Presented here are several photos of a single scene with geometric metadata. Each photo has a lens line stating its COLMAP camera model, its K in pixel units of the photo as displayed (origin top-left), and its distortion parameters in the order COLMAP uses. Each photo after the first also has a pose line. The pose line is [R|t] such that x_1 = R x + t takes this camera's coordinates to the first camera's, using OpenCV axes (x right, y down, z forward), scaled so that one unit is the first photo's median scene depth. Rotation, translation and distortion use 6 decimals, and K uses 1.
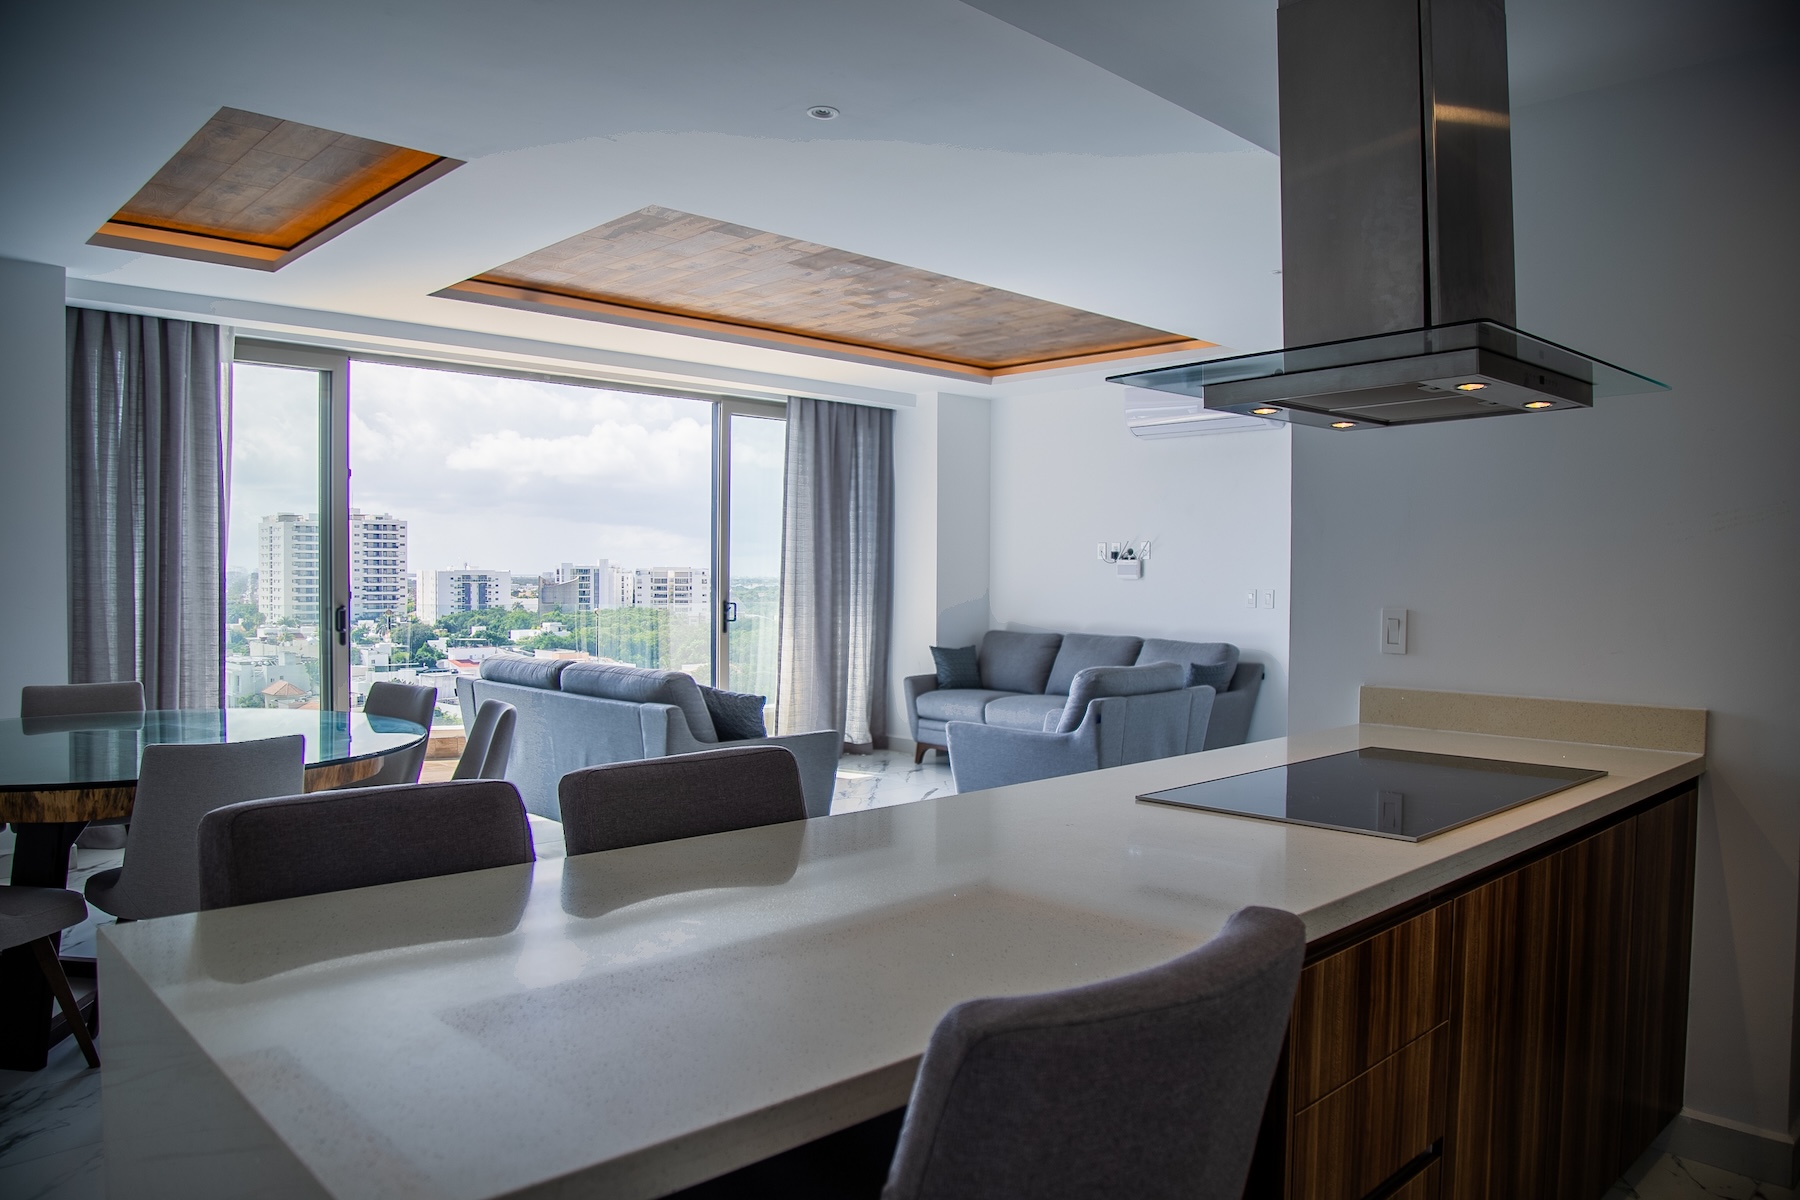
lens RADIAL K [[1243.4, 0, 897.2], [0, 1243.4, 605.1], [0, 0, 1]] dist [-0.115931, 0.071624]
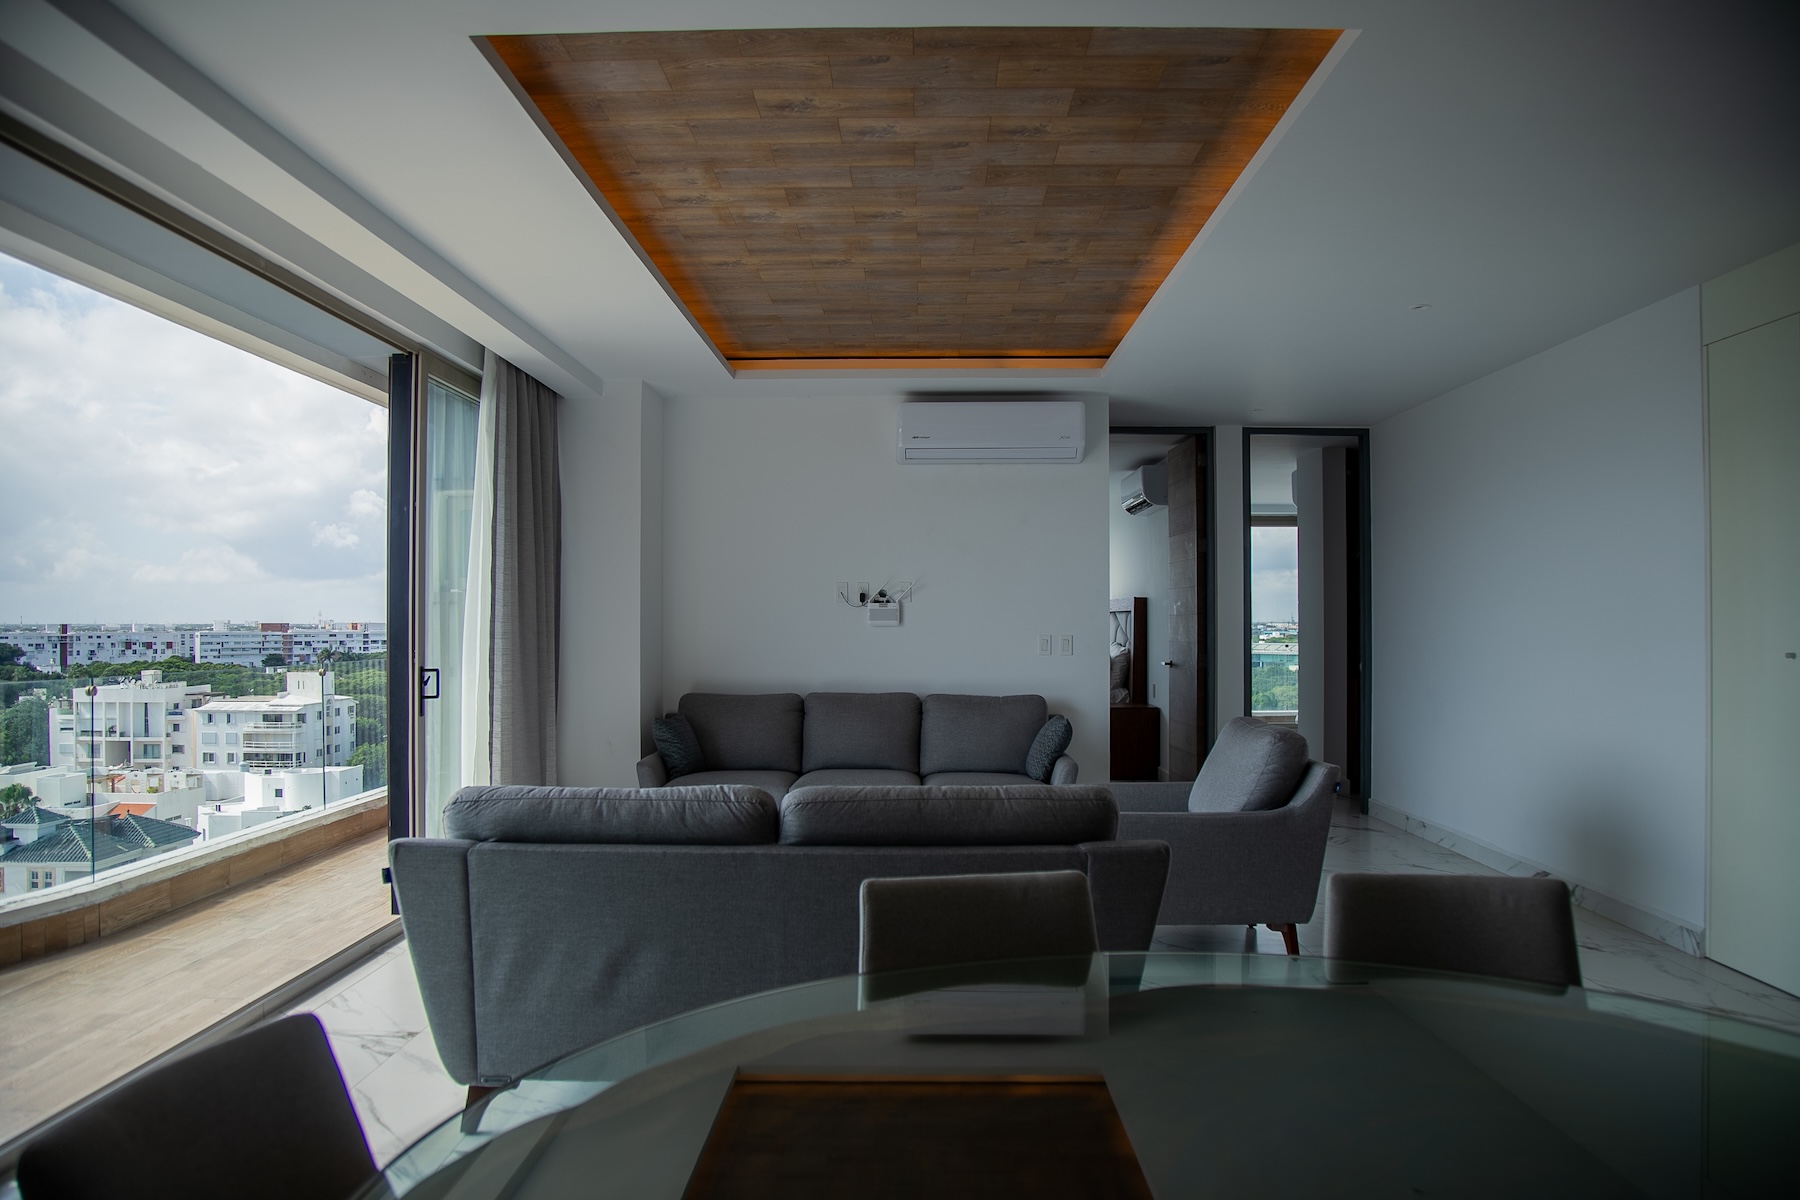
lens RADIAL K [[1243.4, 0, 897.2], [0, 1243.4, 605.1], [0, 0, 1]] dist [-0.115931, 0.071624]
pose [[0.705049, 0.000437, 0.709159, -0.411032], [0.024688, 0.999379, -0.025160, -0.013118], [-0.708729, 0.035247, 0.704600, 0.384476]]
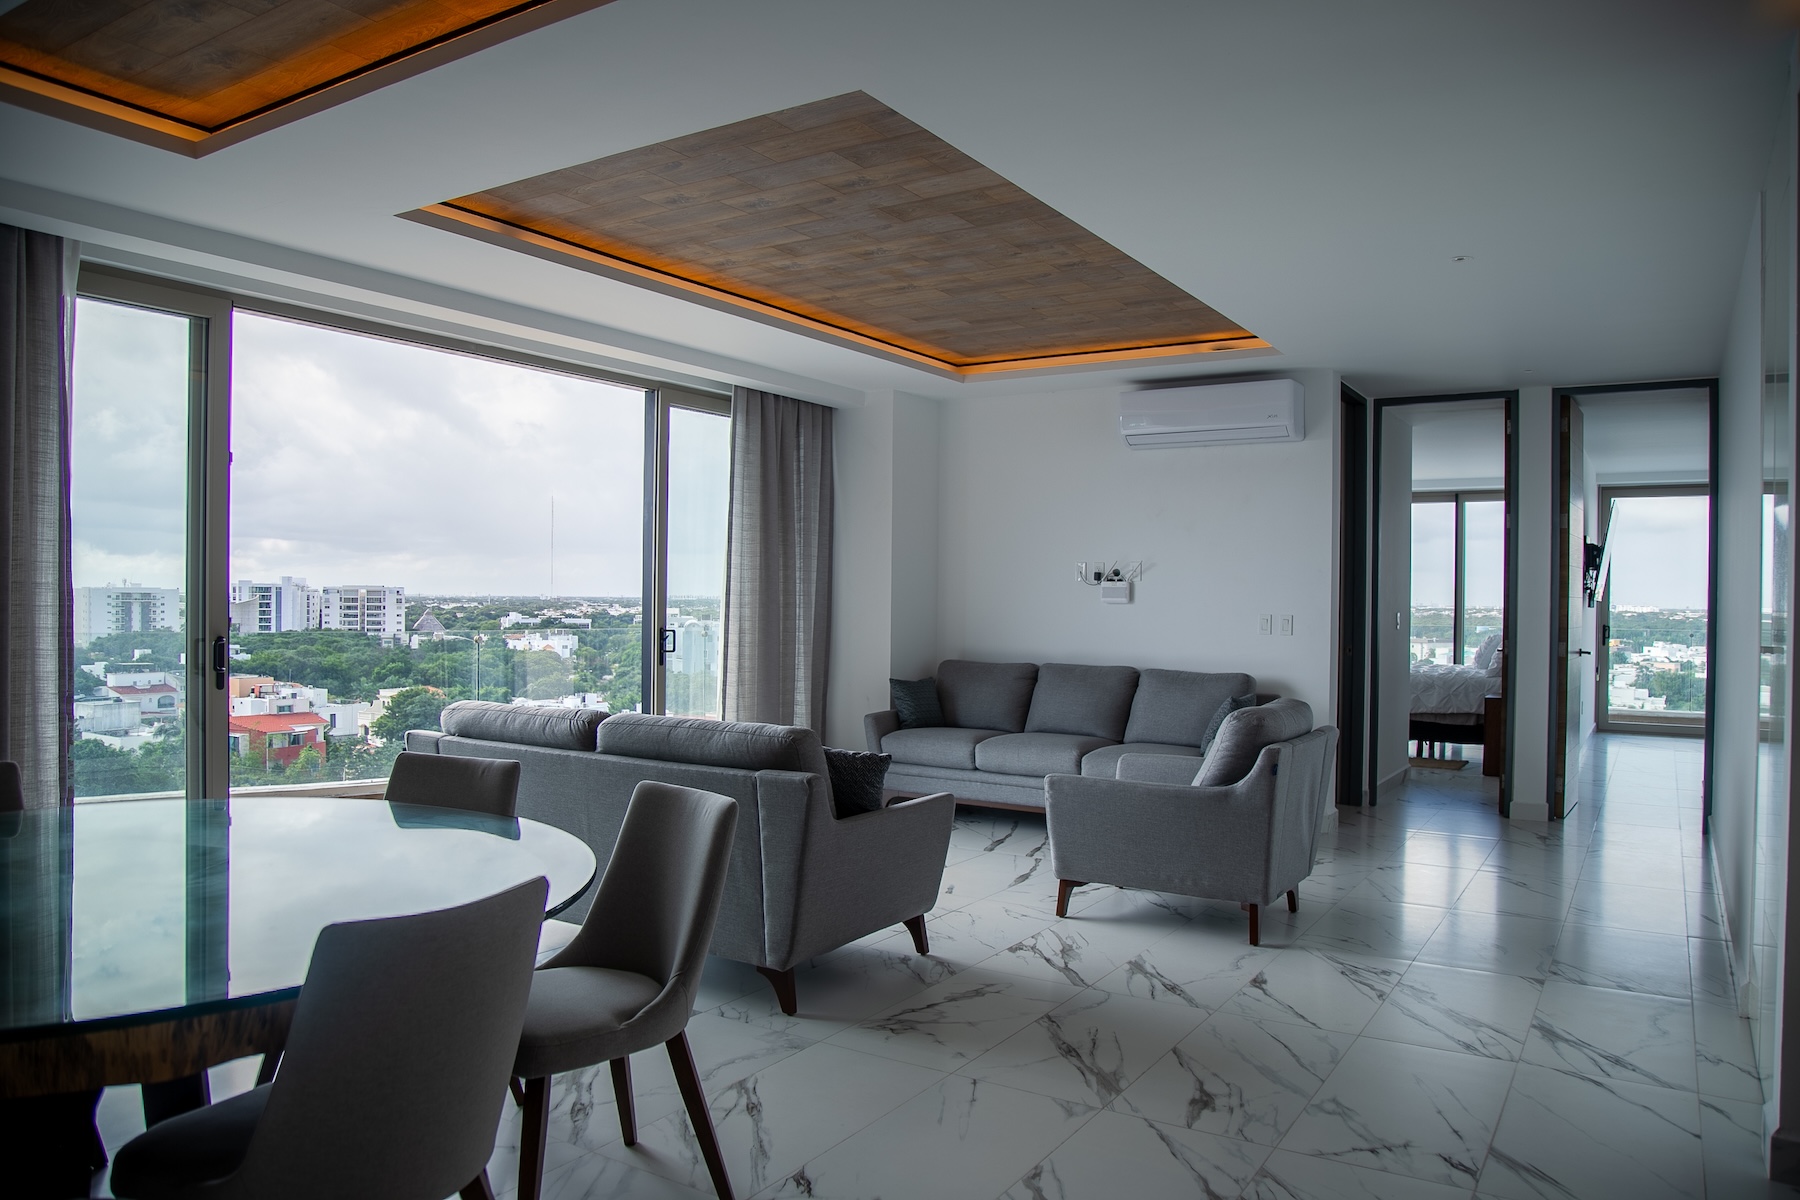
lens RADIAL K [[1243.4, 0, 897.2], [0, 1243.4, 605.1], [0, 0, 1]] dist [-0.115931, 0.071624]
pose [[0.972677, 0.001903, 0.232155, -0.178170], [0.001868, 0.999870, -0.016022, -0.004910], [-0.232155, 0.016018, 0.972547, 0.151517]]
